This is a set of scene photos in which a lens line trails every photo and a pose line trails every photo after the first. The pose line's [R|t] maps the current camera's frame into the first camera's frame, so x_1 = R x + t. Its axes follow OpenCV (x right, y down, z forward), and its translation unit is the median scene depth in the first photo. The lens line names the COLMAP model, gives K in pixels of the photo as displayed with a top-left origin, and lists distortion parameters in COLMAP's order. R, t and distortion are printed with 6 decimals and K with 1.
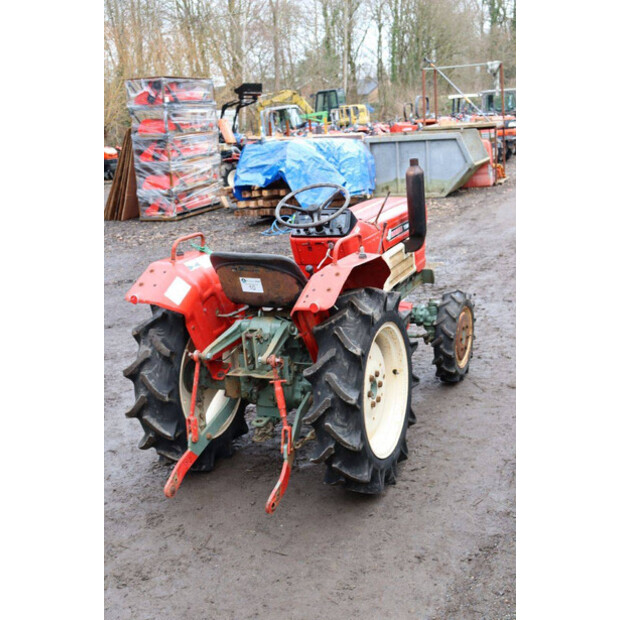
lens RADIAL K [[814.8, 0, 310.0], [0, 814.8, 310.0], [0, 0, 1]] dist [0.022868, 0.103869]
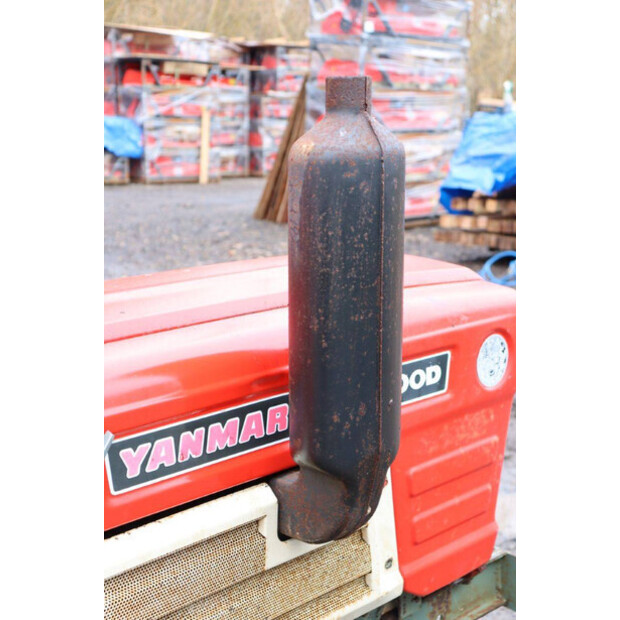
lens RADIAL K [[1079.7, 0, 310.0], [0, 1079.7, 310.0], [0, 0, 1]] dist [0.227452, 0.178236]
pose [[0.932340, 0.156277, -0.326066, 0.071864], [-0.168773, 0.985602, -0.010204, -0.043937], [0.319777, 0.064545, 0.945292, 0.261257]]
